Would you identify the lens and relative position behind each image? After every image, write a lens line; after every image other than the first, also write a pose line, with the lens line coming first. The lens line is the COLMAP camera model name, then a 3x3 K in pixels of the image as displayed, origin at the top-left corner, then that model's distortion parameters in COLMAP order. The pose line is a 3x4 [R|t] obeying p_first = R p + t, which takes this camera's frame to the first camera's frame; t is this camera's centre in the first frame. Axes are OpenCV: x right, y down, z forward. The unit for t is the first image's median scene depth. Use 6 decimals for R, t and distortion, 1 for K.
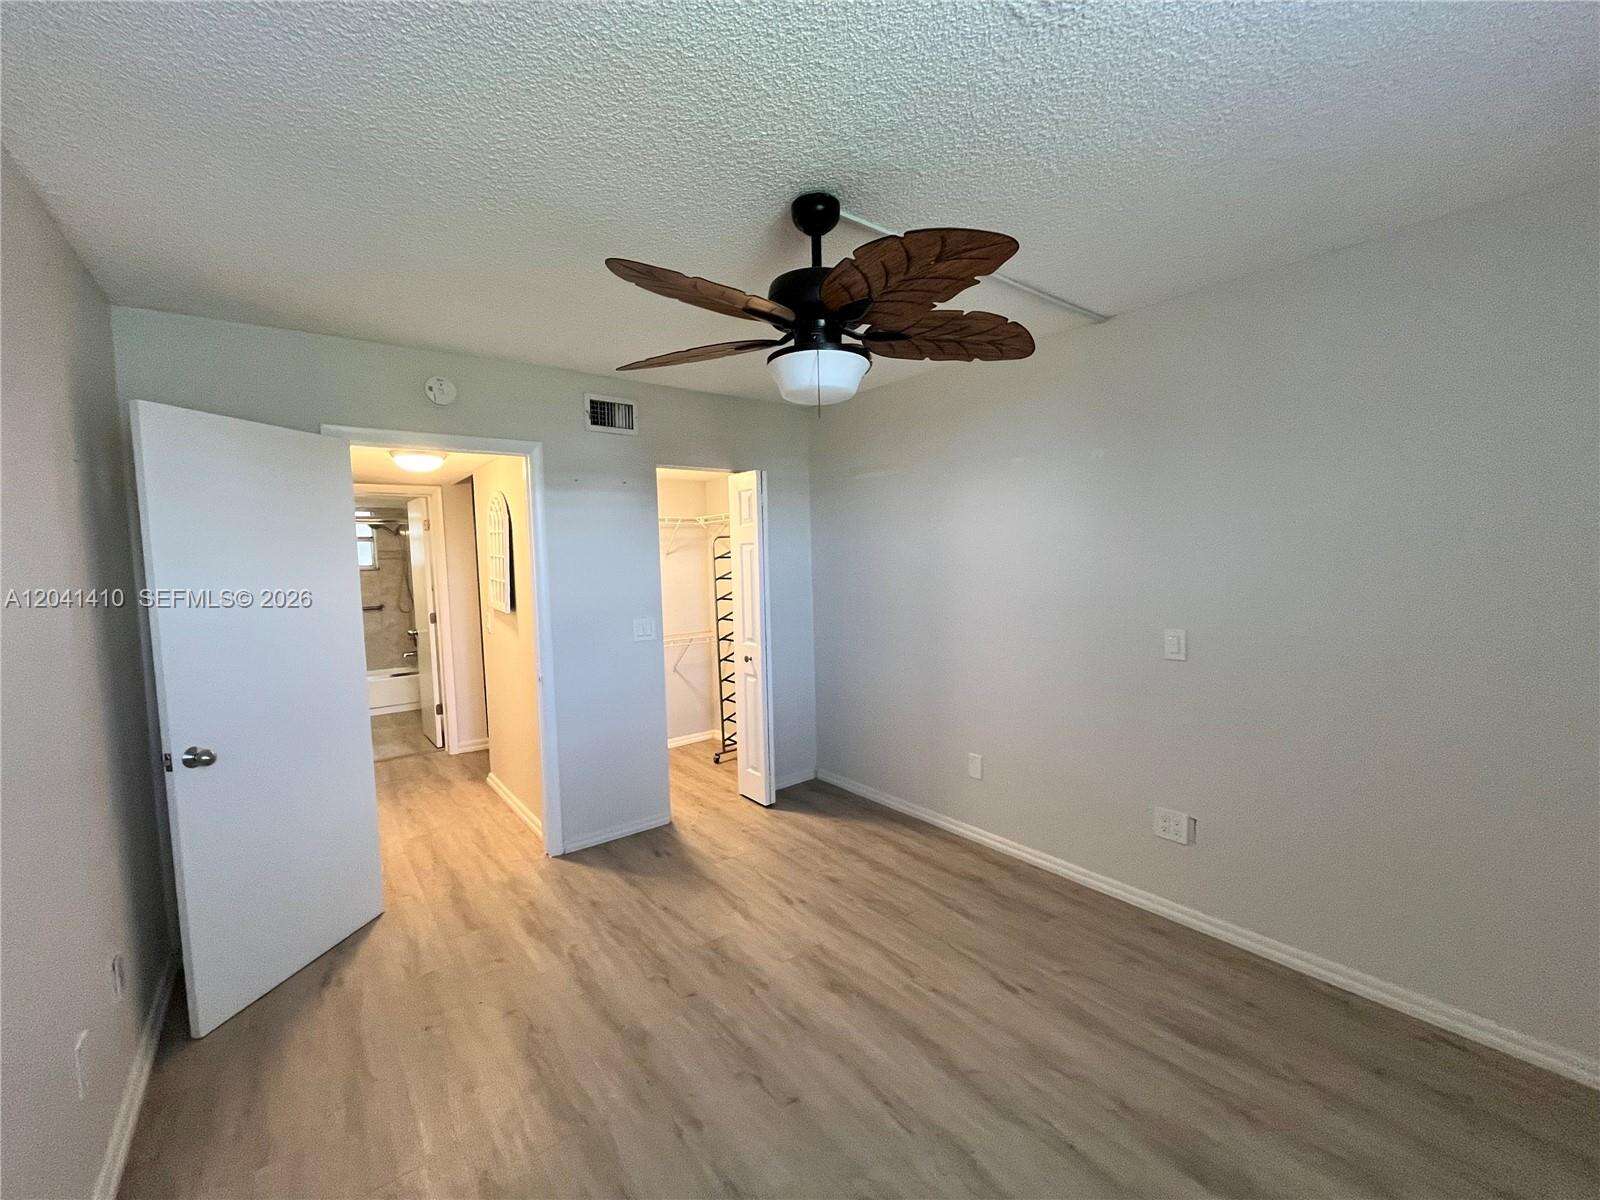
lens RADIAL K [[646.1, 0, 800.2], [0, 646.1, 600.5], [0, 0, 1]] dist [-0.002473, -0.000142]
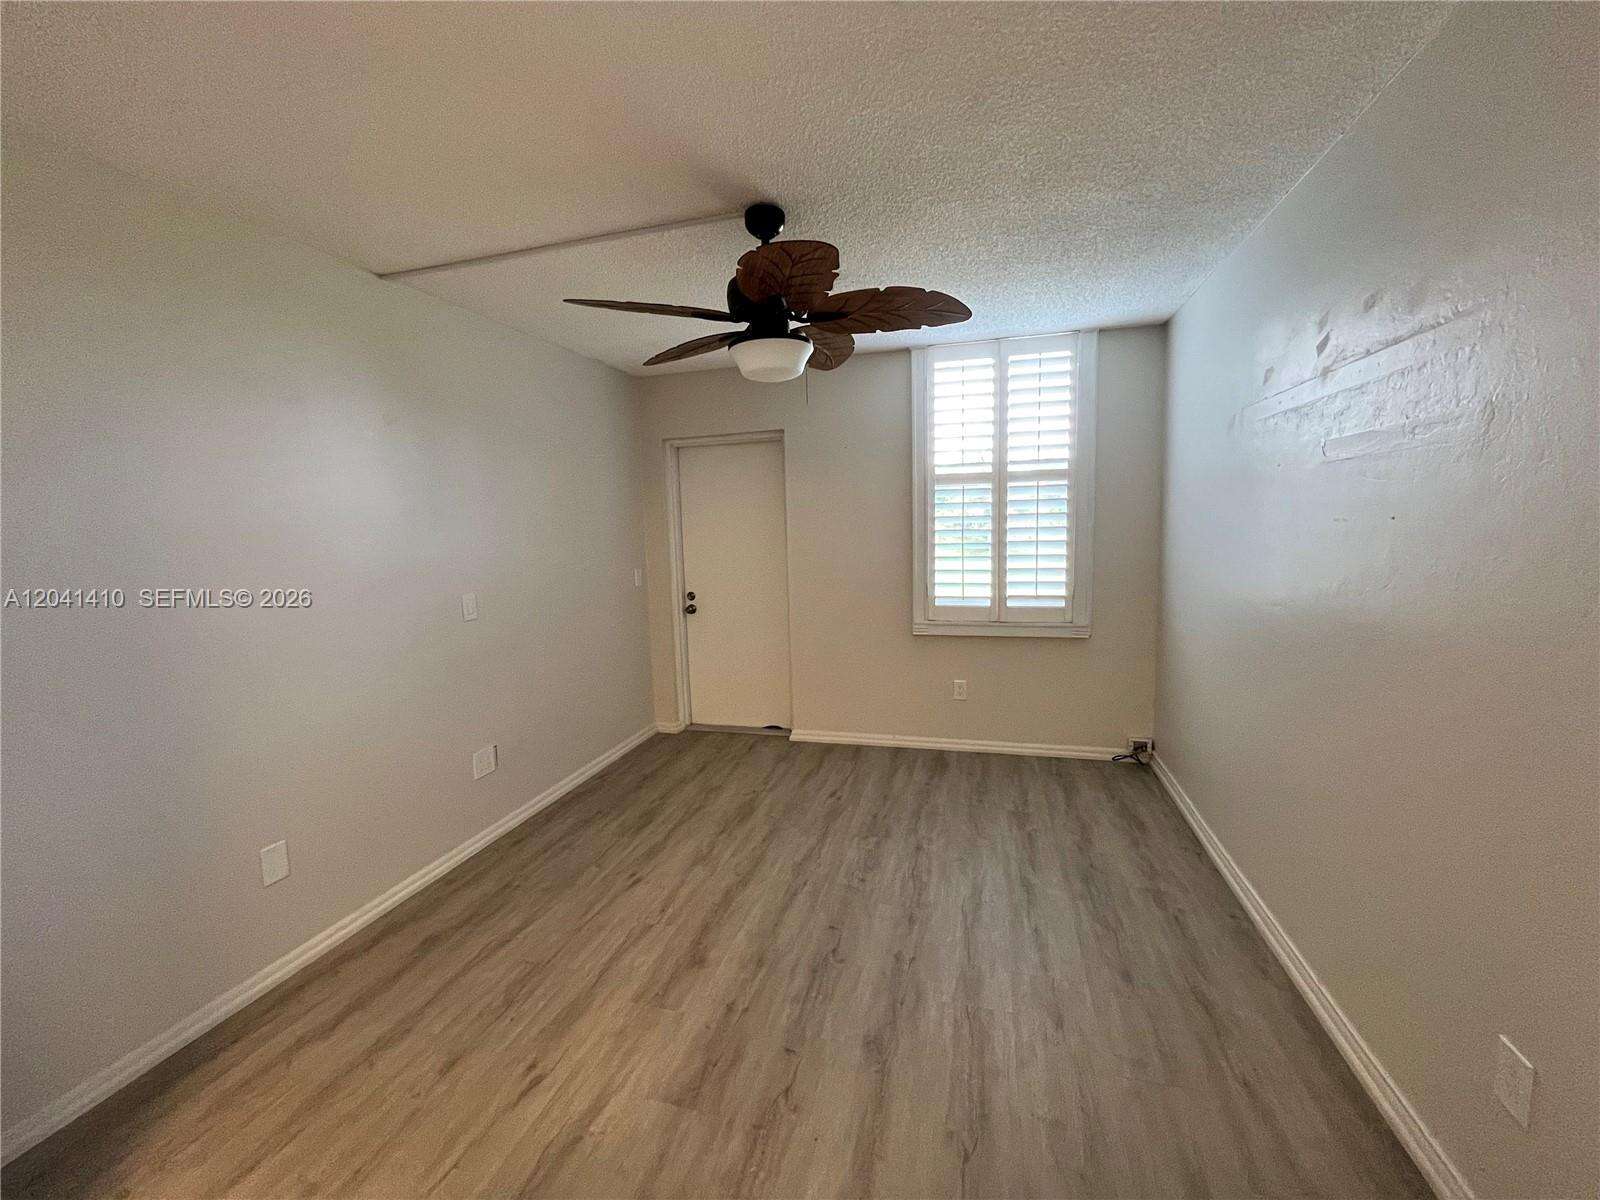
lens RADIAL K [[646.1, 0, 800.2], [0, 646.1, 597.1], [0, 0, 1]] dist [-0.002473, -0.000142]
pose [[-0.579724, -0.050726, 0.813232, -0.705868], [0.107479, 0.984579, 0.138032, -0.042393], [-0.807693, 0.167426, -0.565332, 1.194973]]
